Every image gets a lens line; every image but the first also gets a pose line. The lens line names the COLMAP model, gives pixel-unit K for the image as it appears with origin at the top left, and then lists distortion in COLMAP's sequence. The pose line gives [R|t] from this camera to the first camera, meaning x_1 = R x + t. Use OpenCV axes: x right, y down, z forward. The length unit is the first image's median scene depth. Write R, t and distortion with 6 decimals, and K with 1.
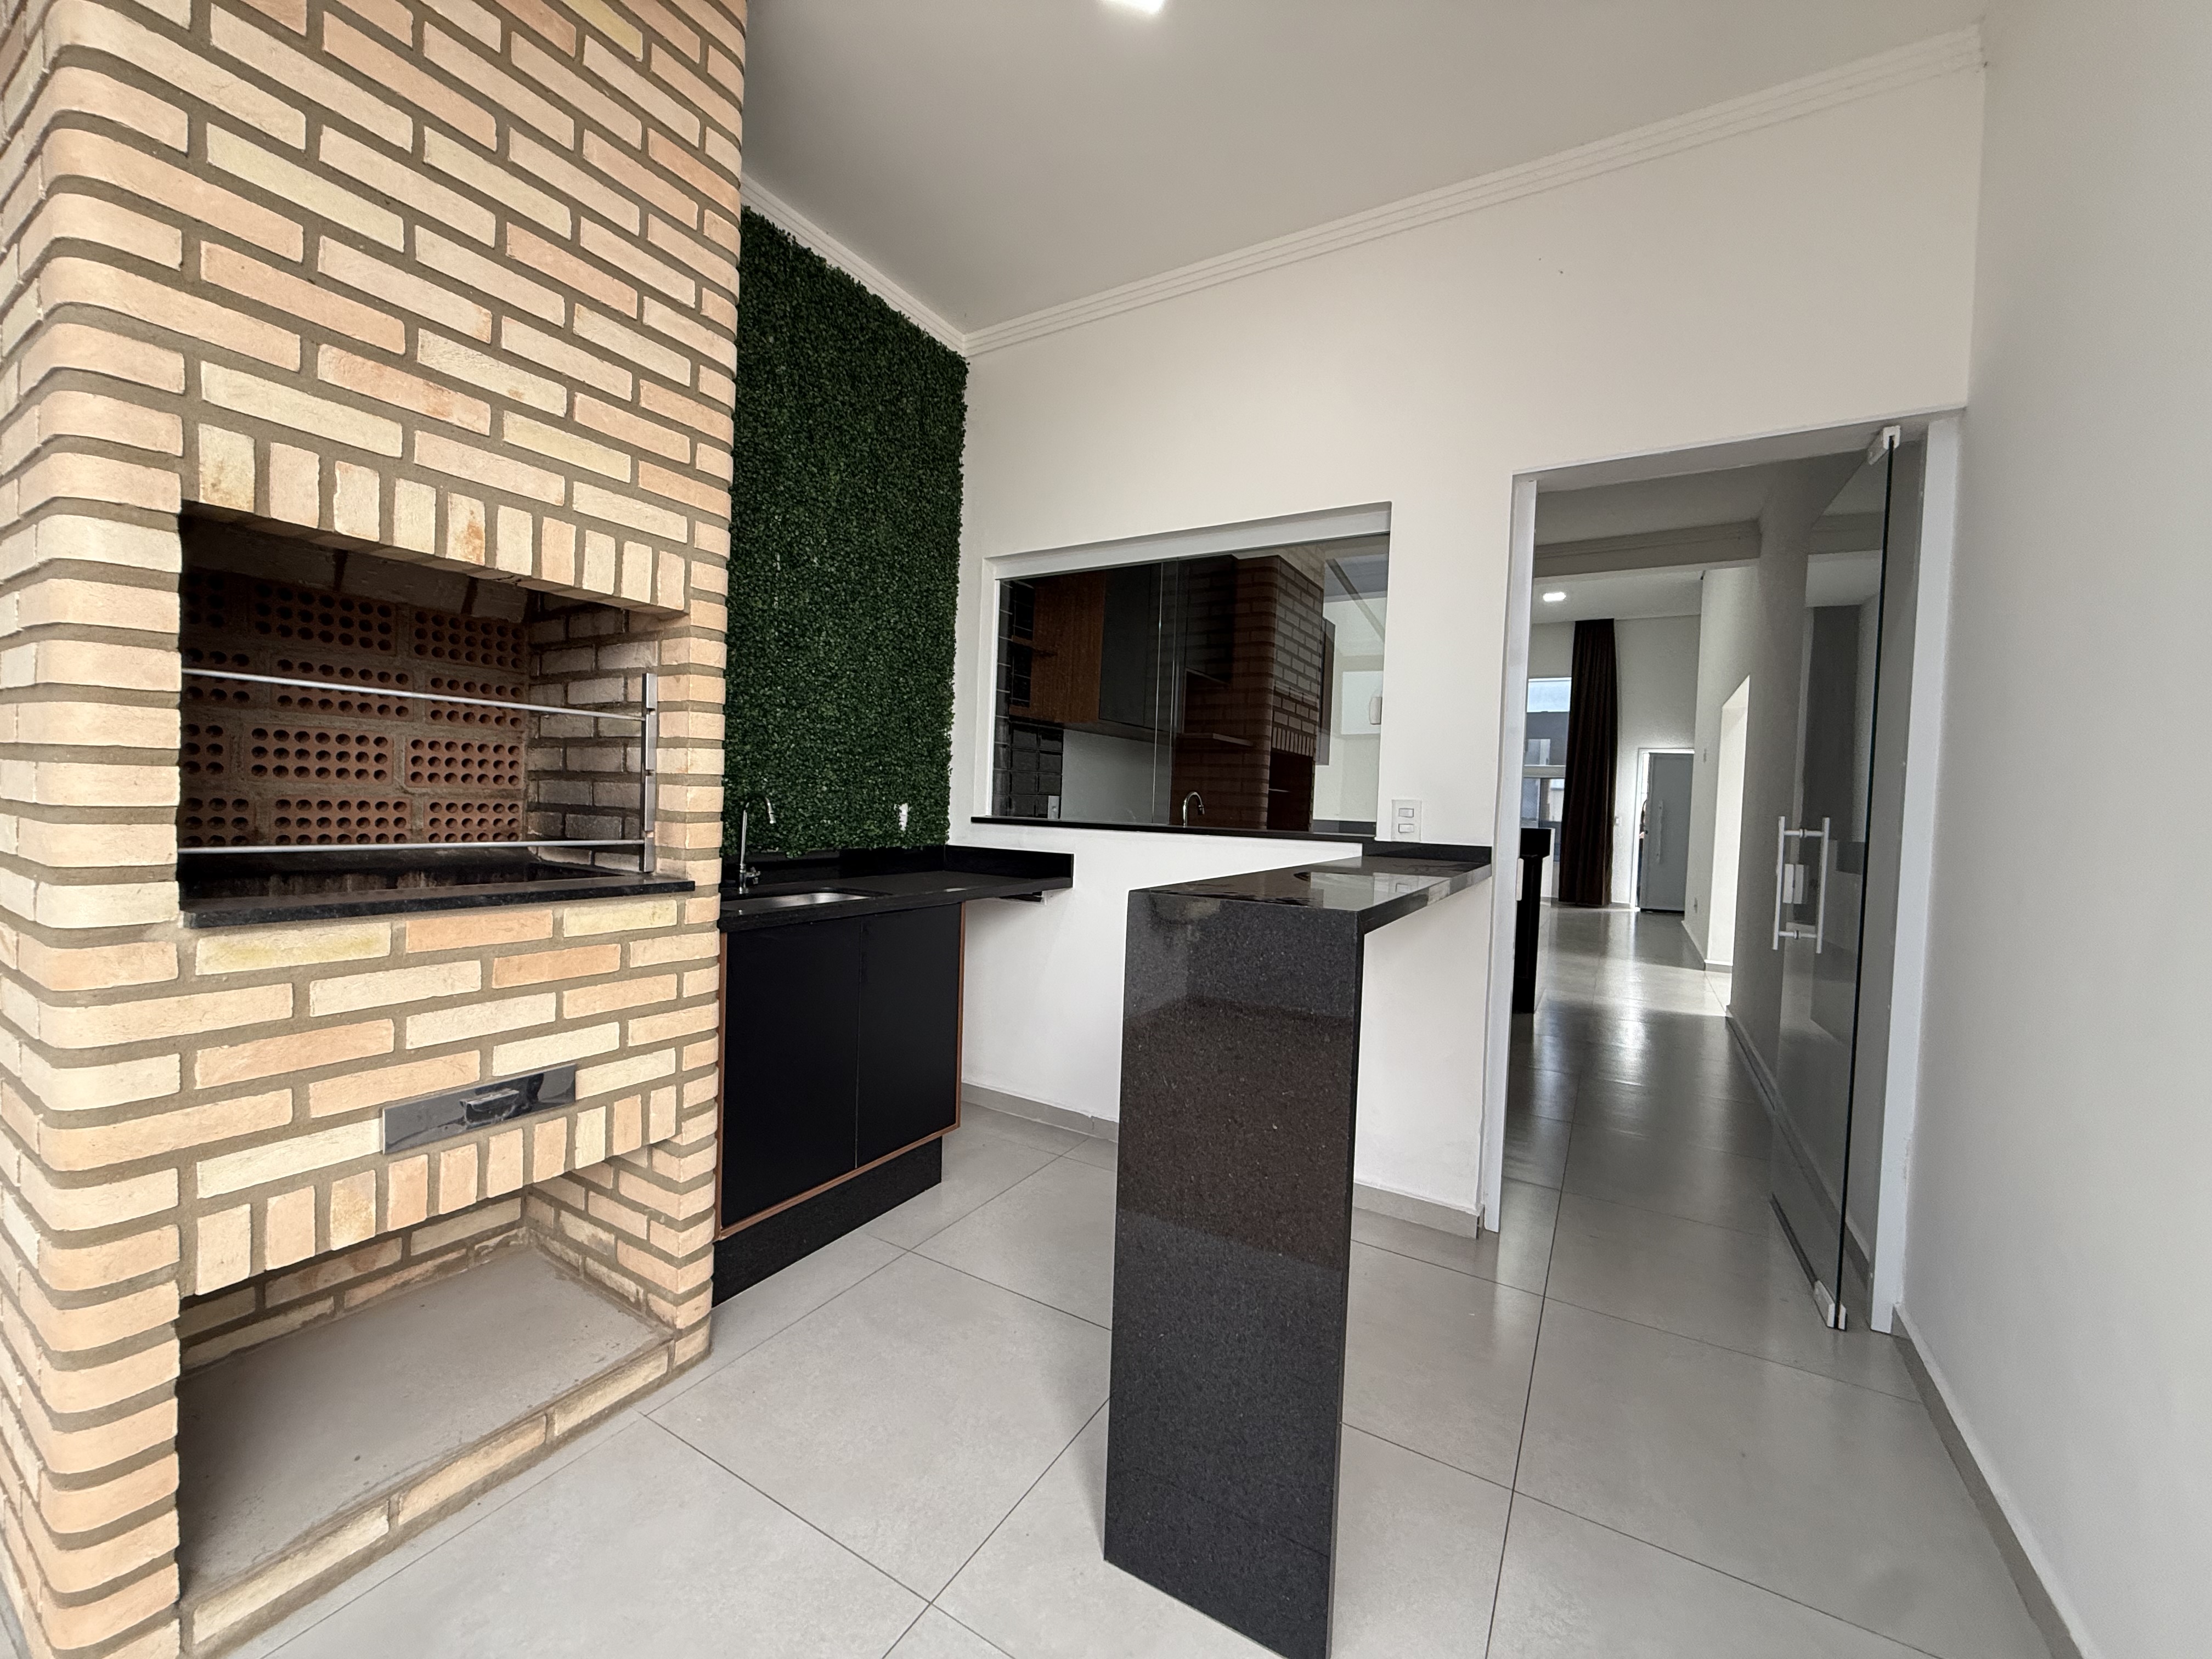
lens RADIAL K [[878.9, 0, 1104.9], [0, 878.9, 826.9], [0, 0, 1]] dist [-0.001026, -0.000008]
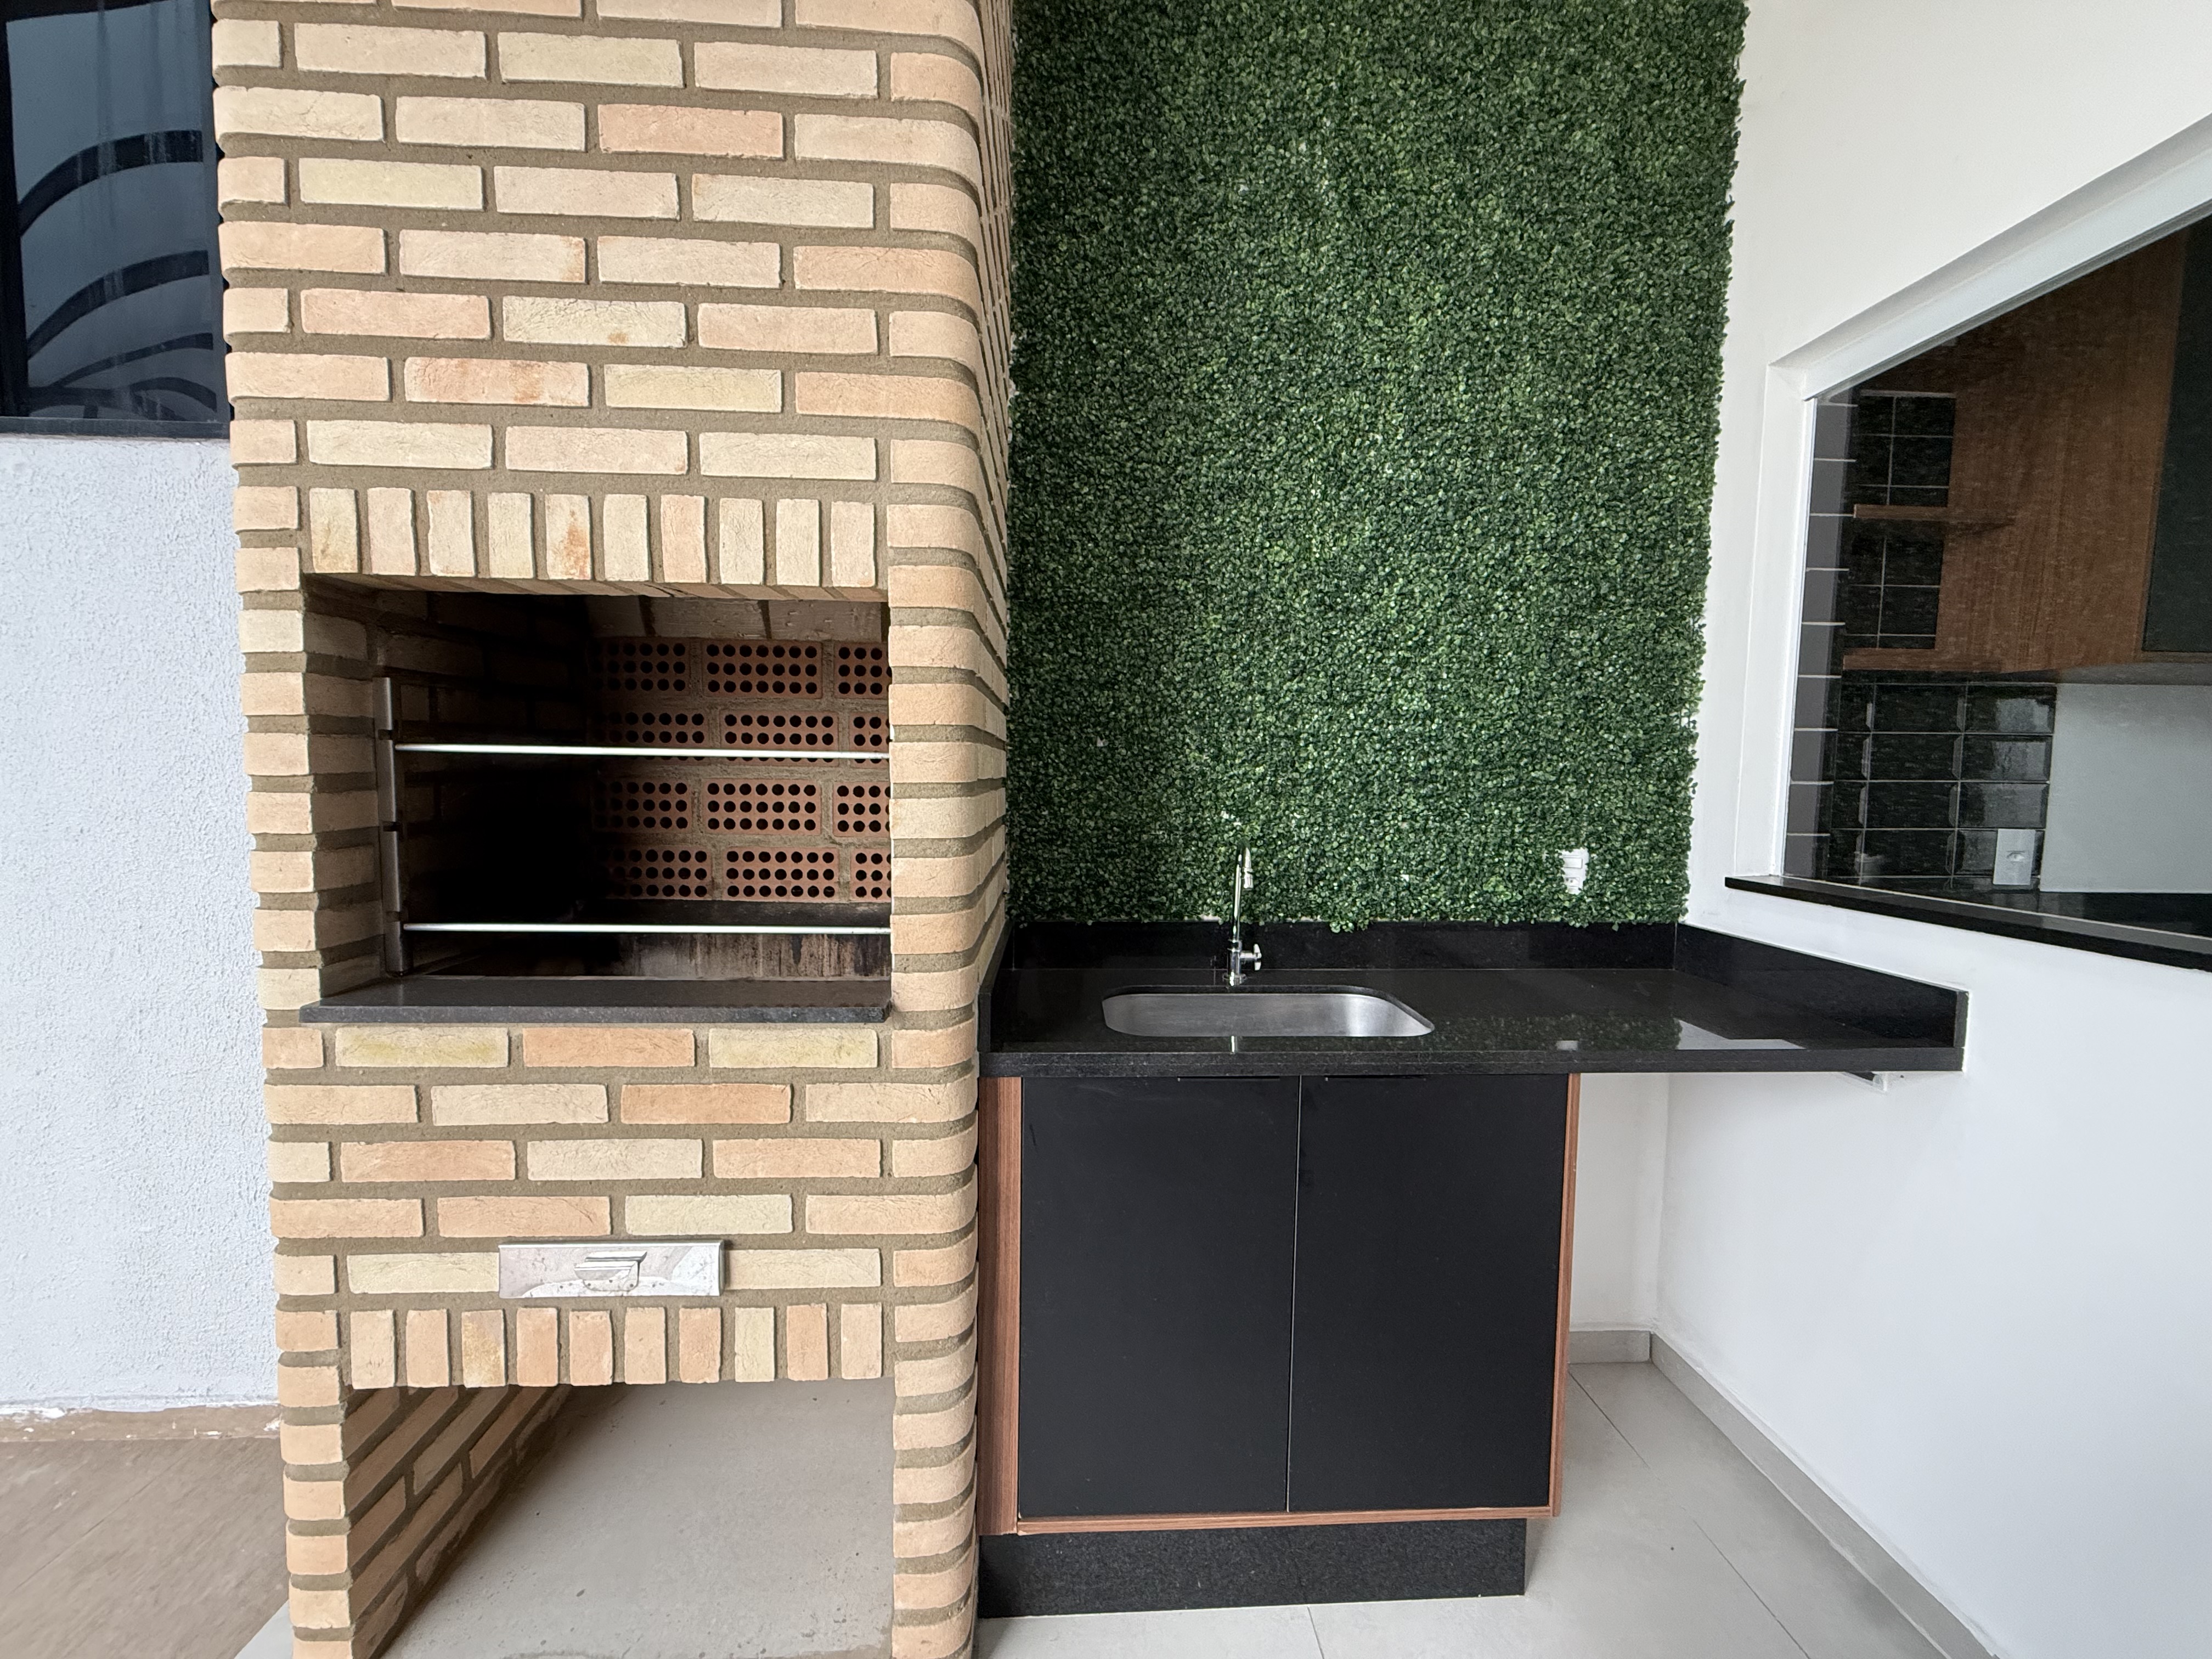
lens RADIAL K [[878.9, 0, 1099.0], [0, 878.9, 829.1], [0, 0, 1]] dist [-0.001026, -0.000008]
pose [[0.549024, 0.025997, -0.835402, 0.154767], [-0.017674, 0.999654, 0.019493, -0.085597], [0.835620, 0.004063, 0.549293, 0.798158]]
